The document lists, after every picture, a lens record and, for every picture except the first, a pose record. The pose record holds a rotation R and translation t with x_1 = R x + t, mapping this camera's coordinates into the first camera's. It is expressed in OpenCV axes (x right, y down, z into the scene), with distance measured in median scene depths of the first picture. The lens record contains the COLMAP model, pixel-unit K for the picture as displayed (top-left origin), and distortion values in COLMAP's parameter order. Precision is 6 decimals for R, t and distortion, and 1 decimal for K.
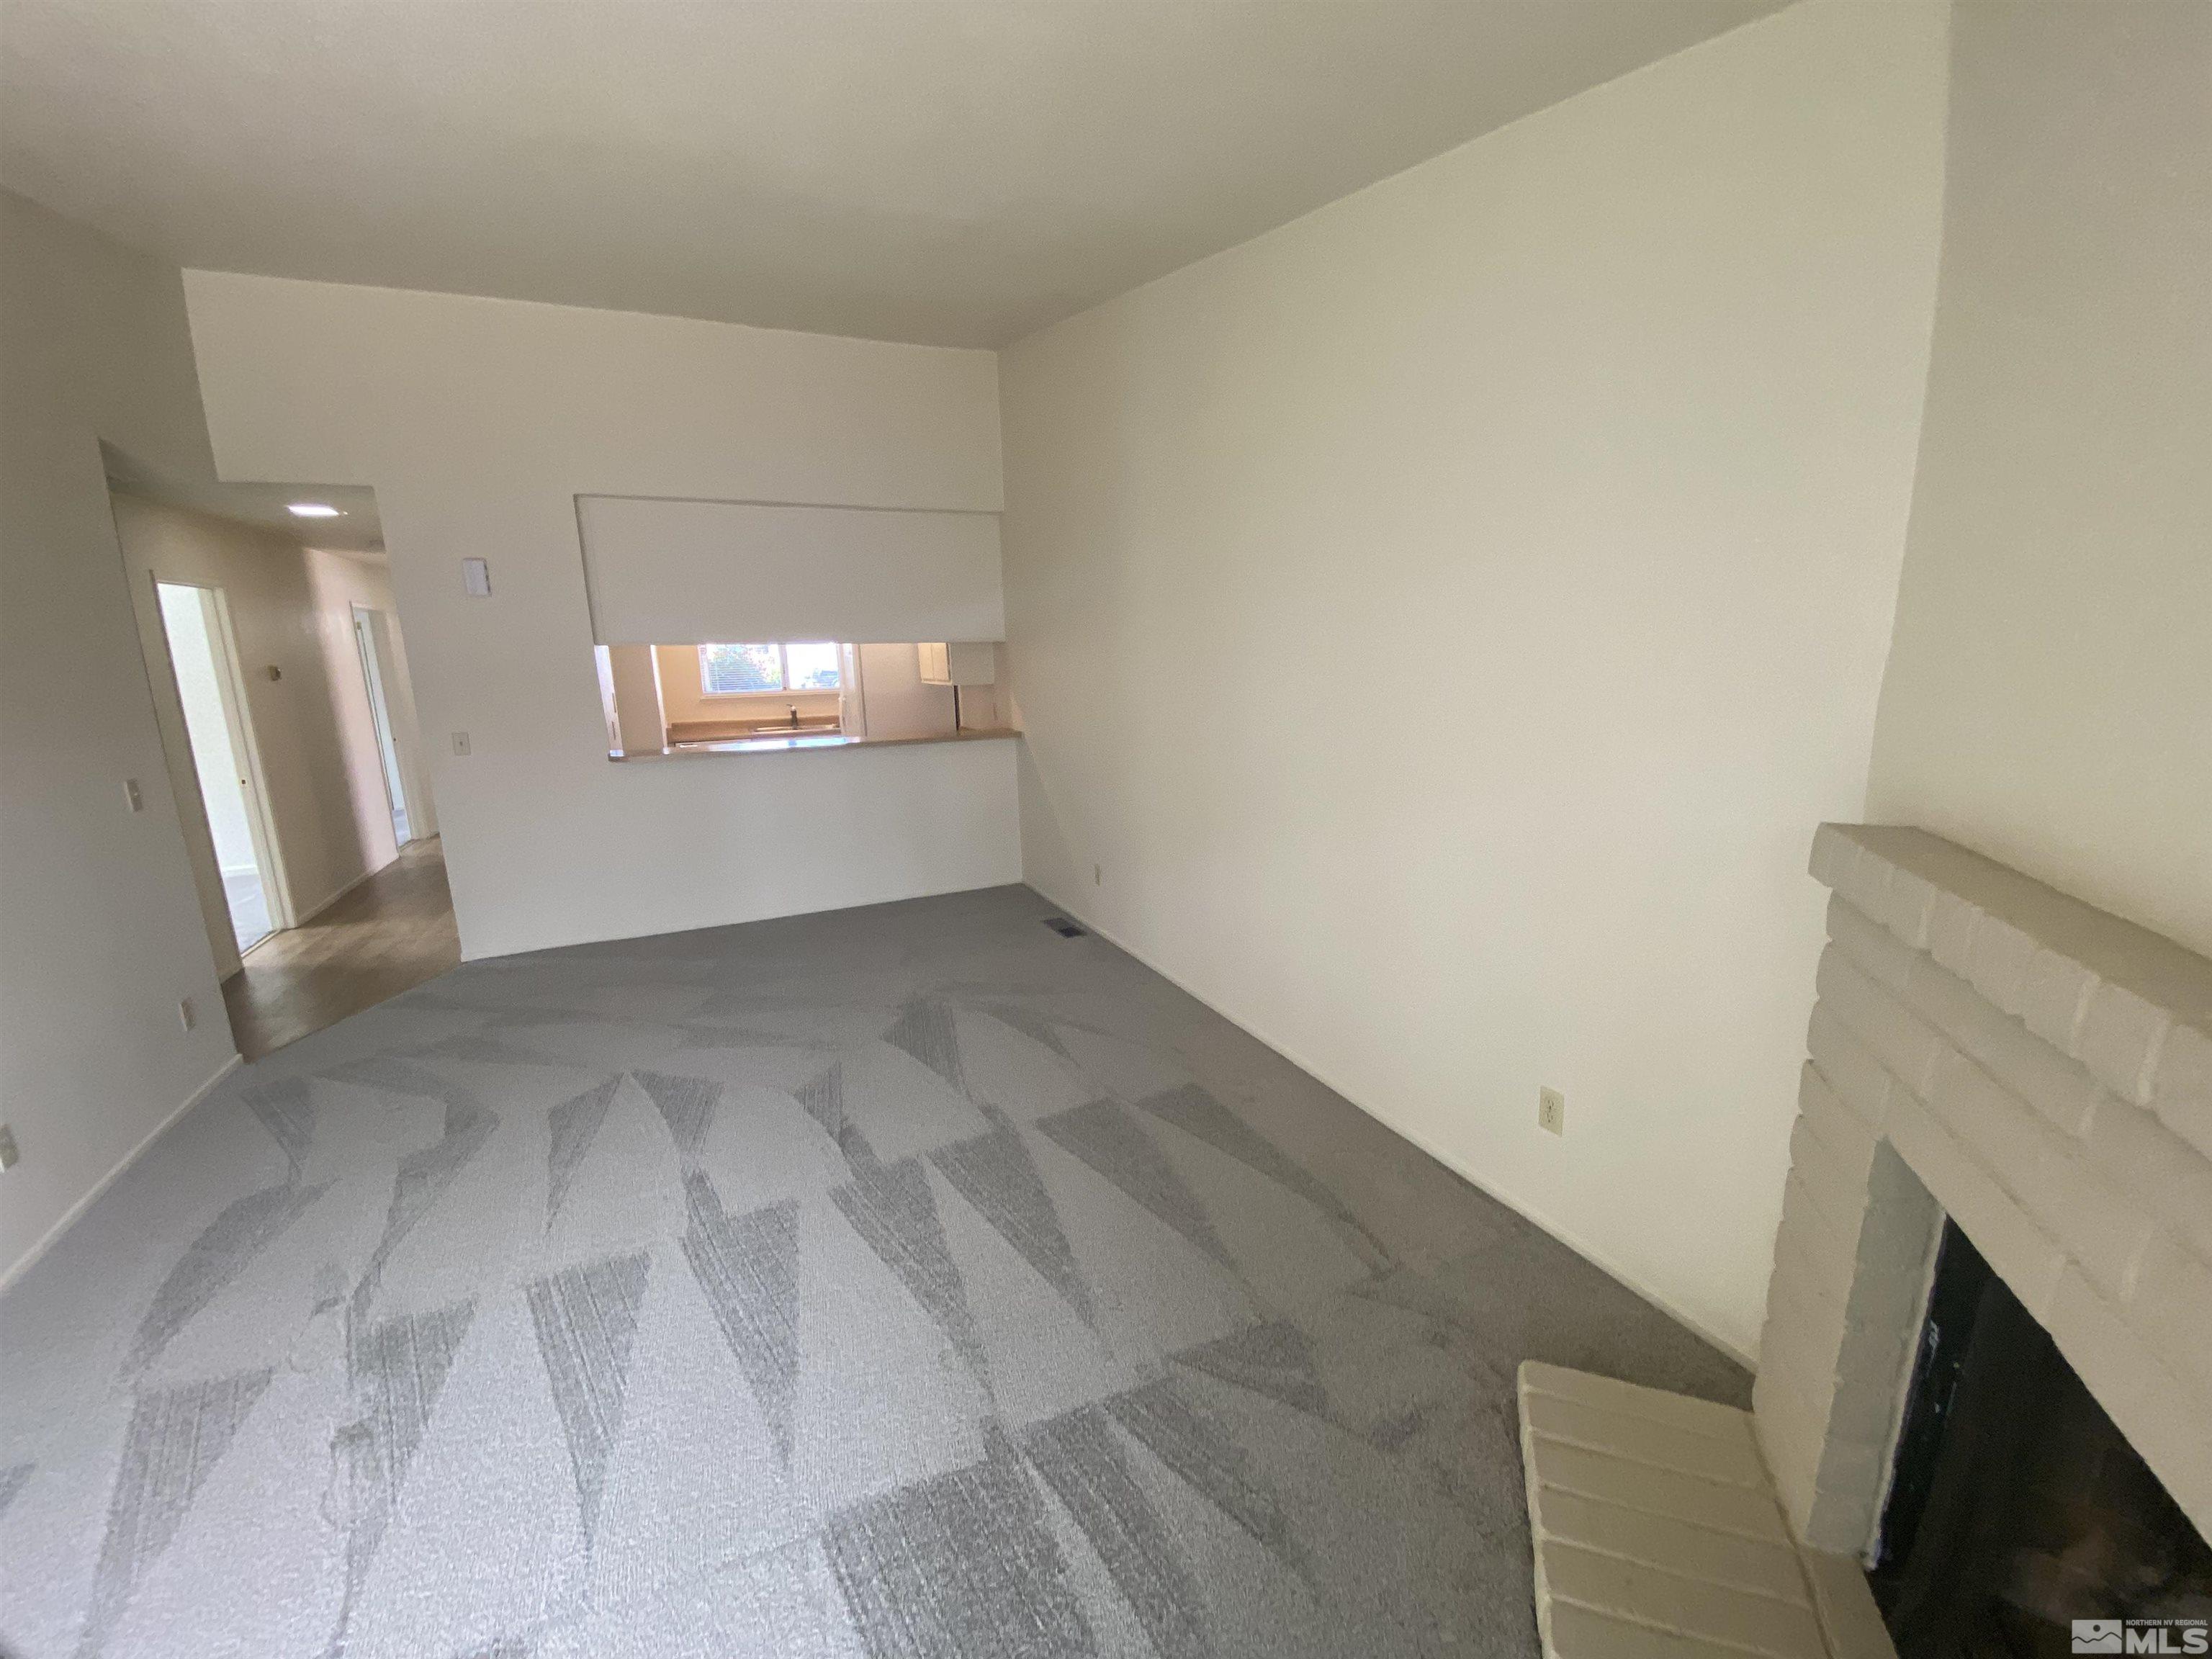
lens RADIAL K [[907.7, 0, 1111.6], [0, 907.7, 836.0], [0, 0, 1]] dist [0.005877, -0.010490]
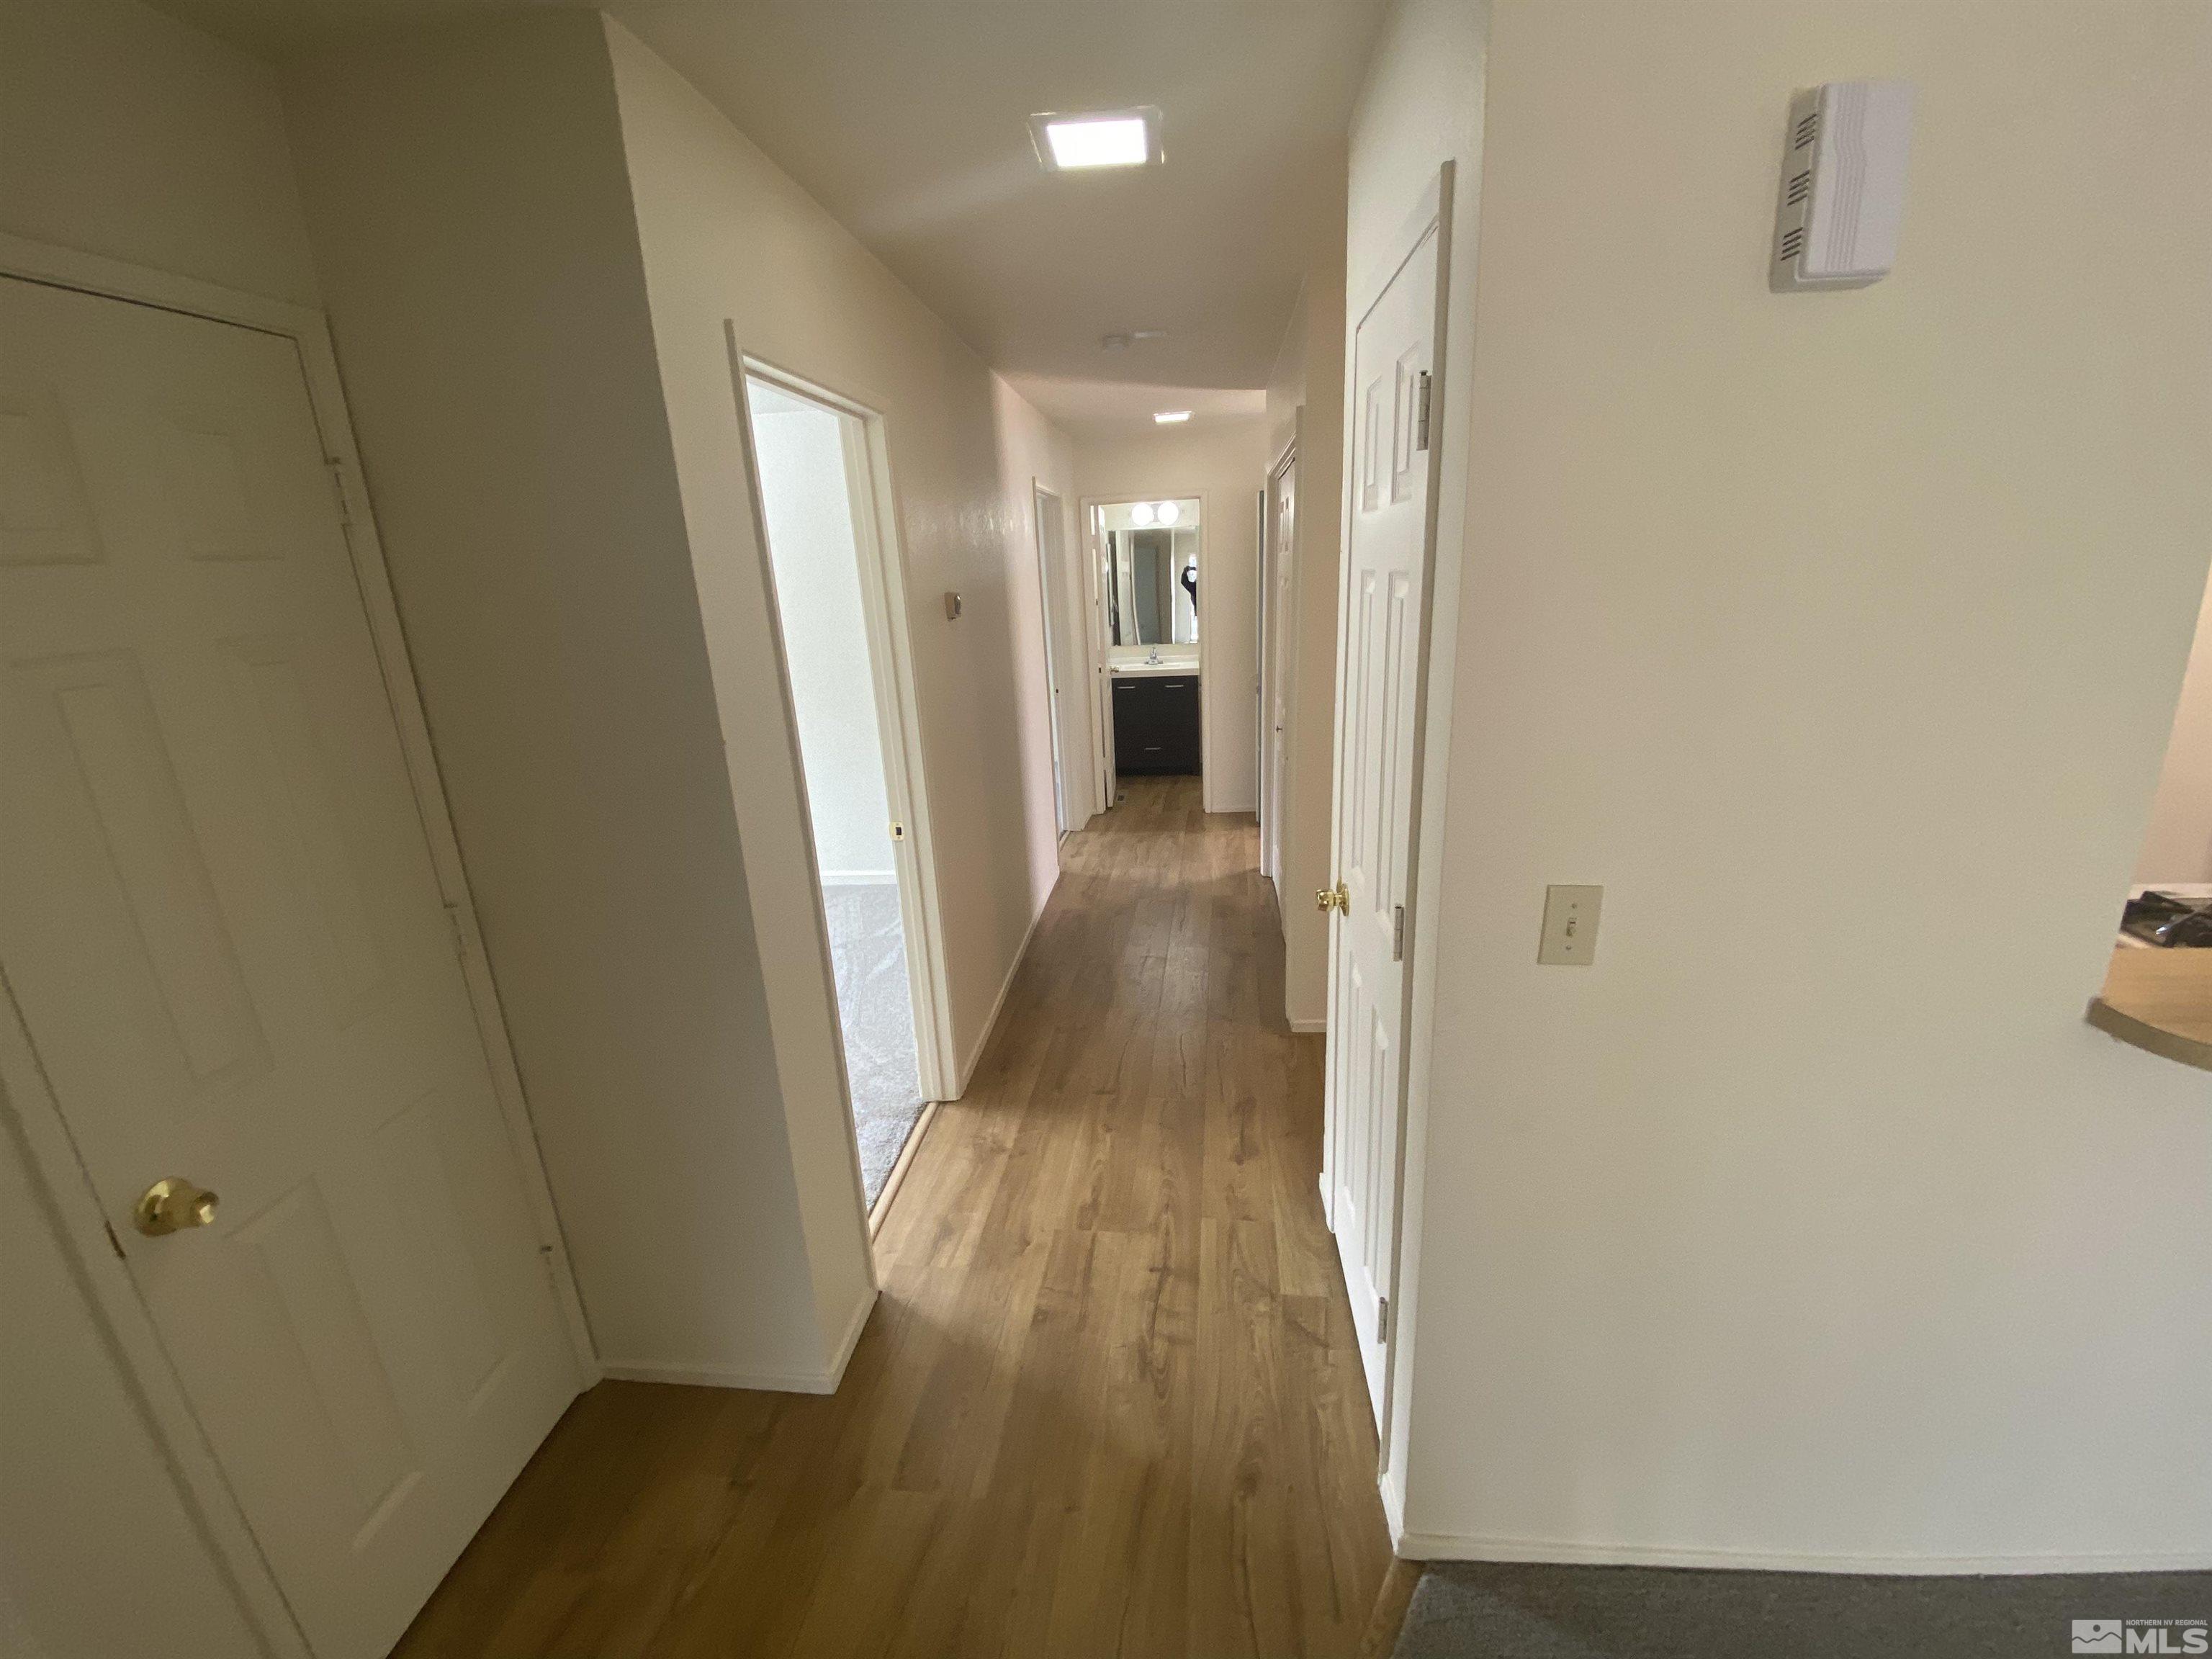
lens RADIAL K [[909.6, 0, 1109.1], [0, 909.6, 824.6], [0, 0, 1]] dist [0.000736, -0.002551]
pose [[0.863403, 0.124106, -0.489012, -0.593287], [-0.077413, 0.990383, 0.114668, -0.126213], [0.498541, -0.061149, 0.864707, 0.602933]]
